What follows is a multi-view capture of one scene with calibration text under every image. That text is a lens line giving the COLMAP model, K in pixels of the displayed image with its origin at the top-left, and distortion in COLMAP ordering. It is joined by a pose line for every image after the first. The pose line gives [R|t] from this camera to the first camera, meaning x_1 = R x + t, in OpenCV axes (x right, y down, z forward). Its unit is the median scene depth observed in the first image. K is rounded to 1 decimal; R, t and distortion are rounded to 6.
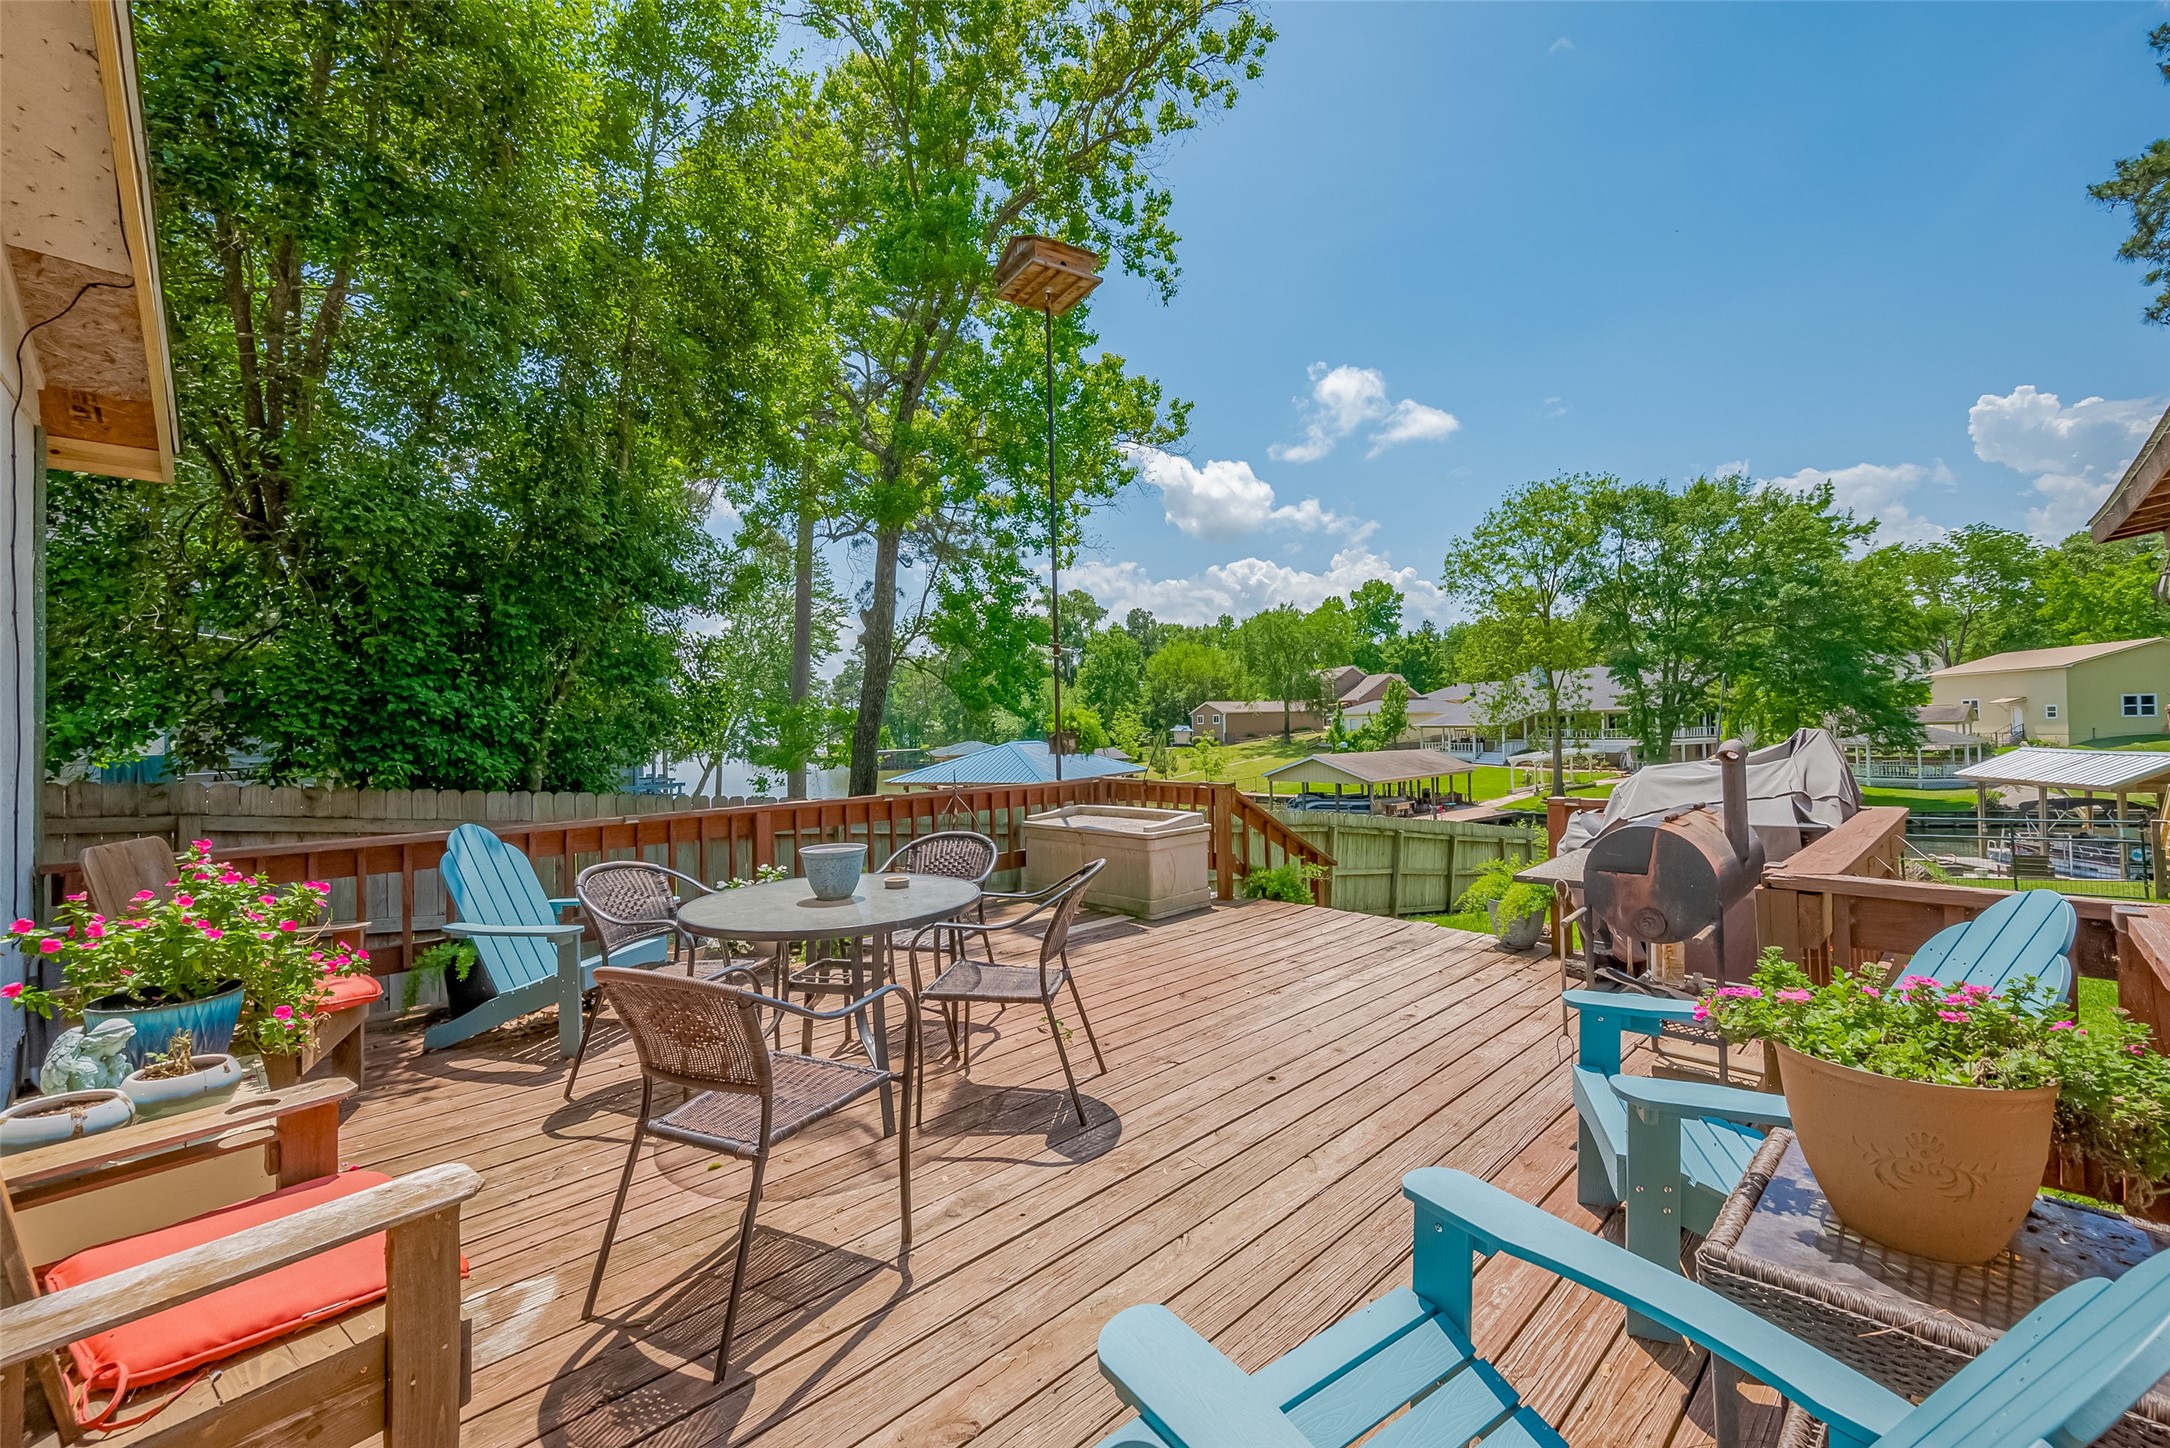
lens RADIAL K [[867.0, 0, 1087.8], [0, 867.0, 727.6], [0, 0, 1]] dist [0.001655, 0.000051]
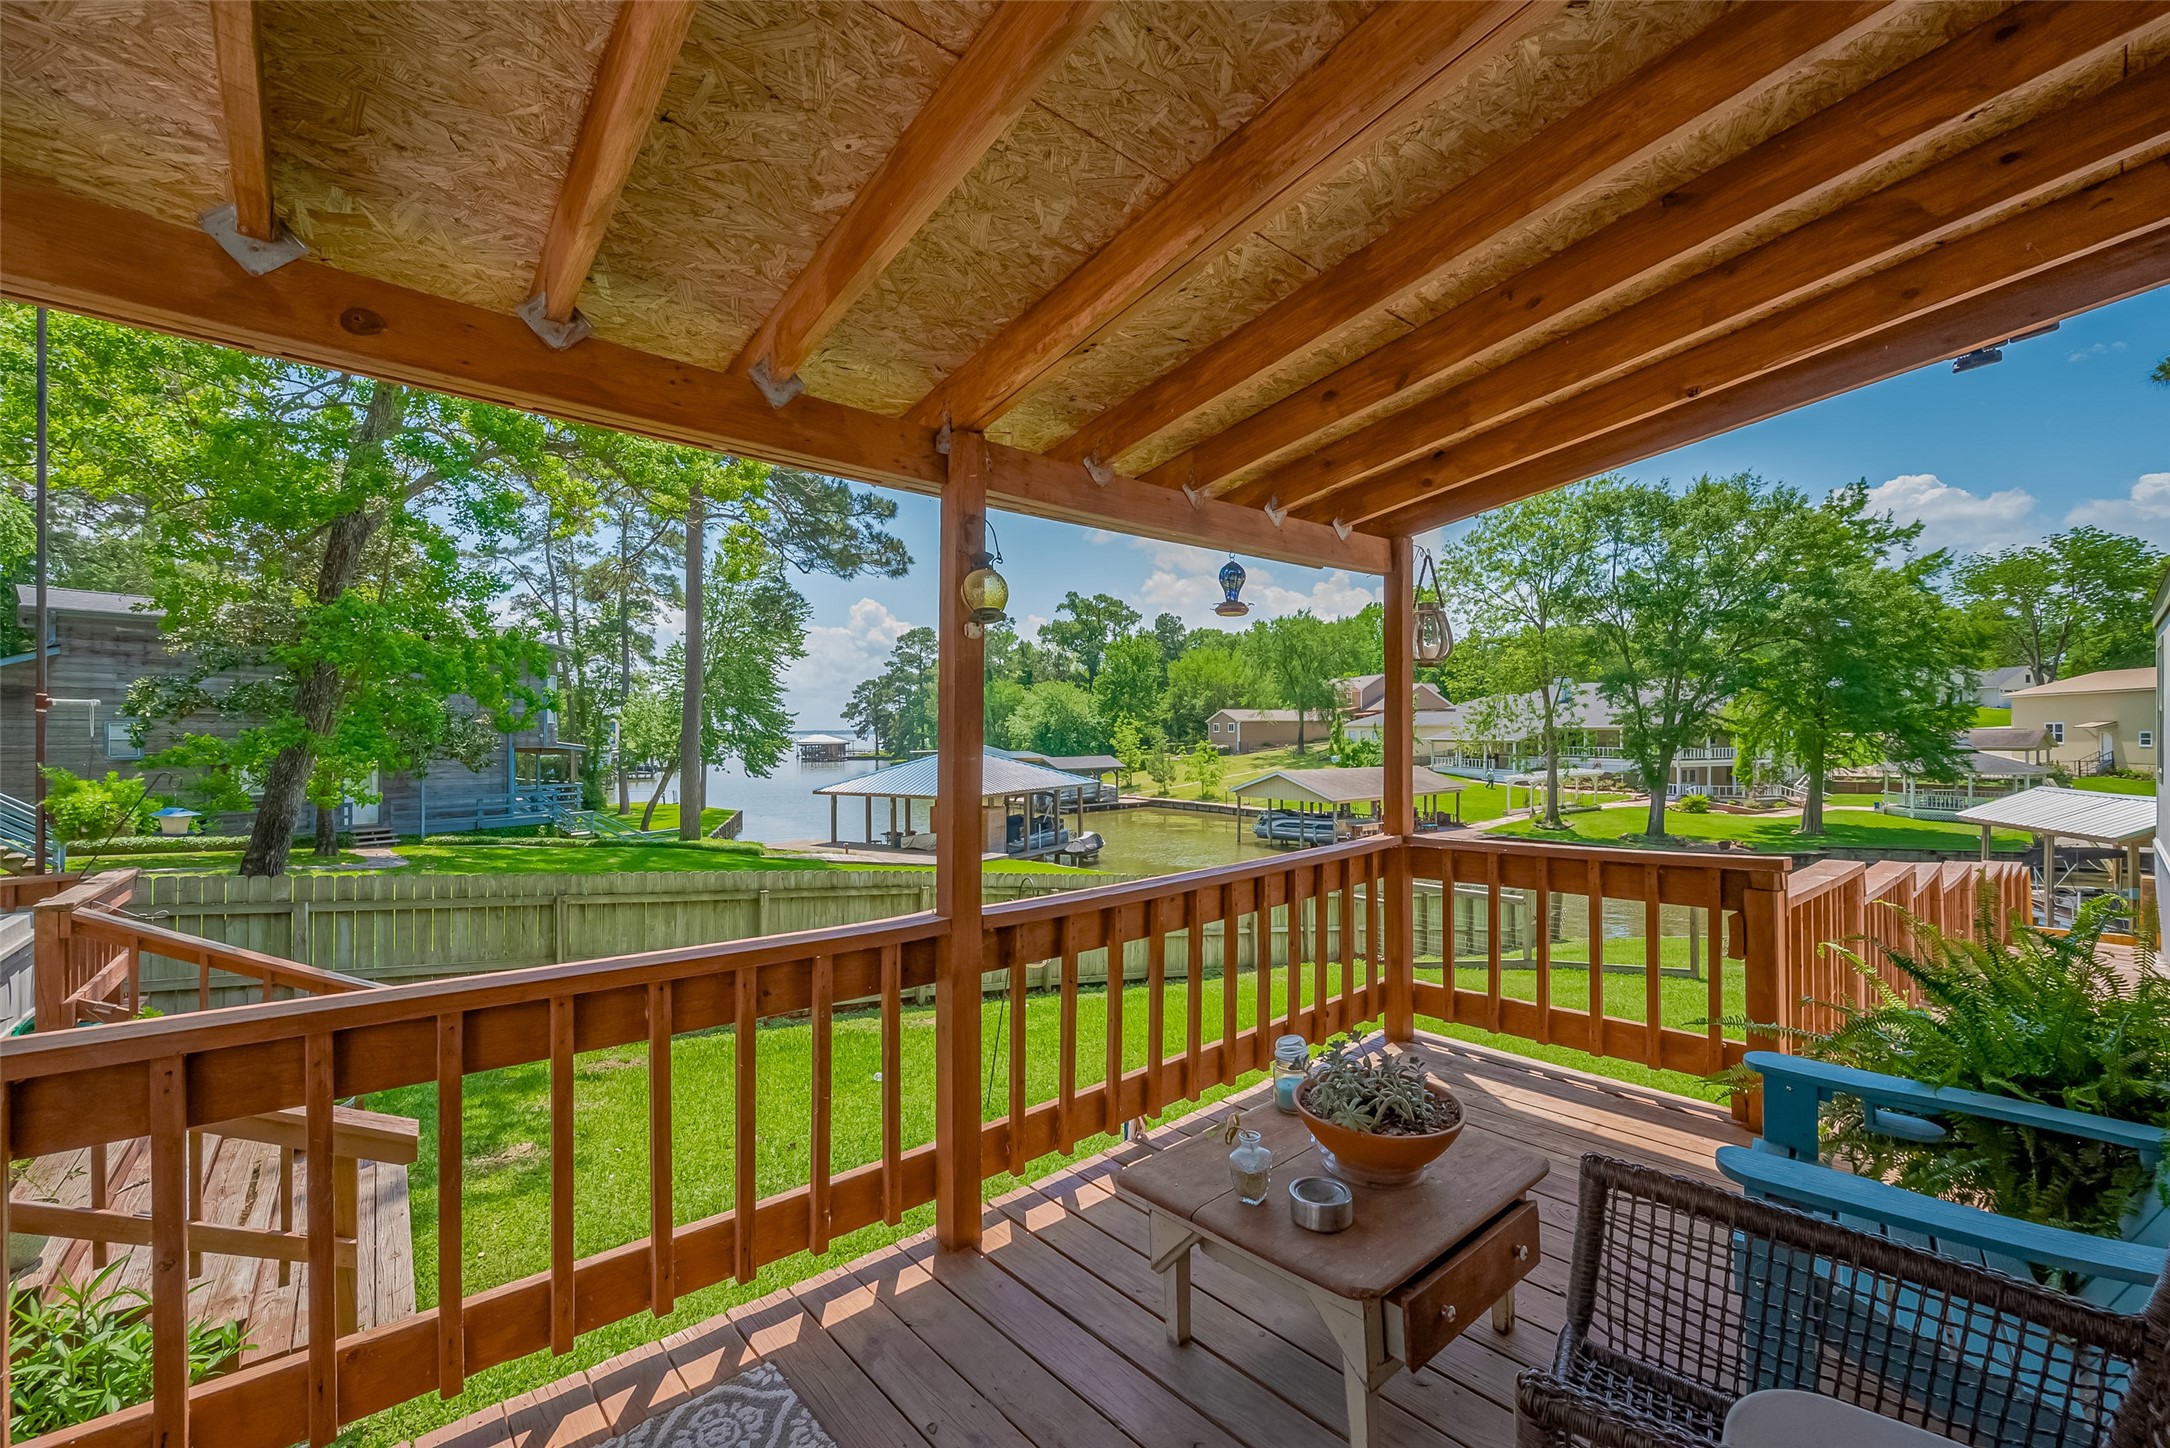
lens RADIAL K [[860.3, 0, 1064.3], [0, 860.3, 725.5], [0, 0, 1]] dist [-0.000962, 0.000087]
pose [[0.995981, 0.018214, -0.087692, 0.102912], [-0.018700, 0.999814, -0.004717, -0.008551], [0.087589, 0.006338, 0.996137, 0.035500]]
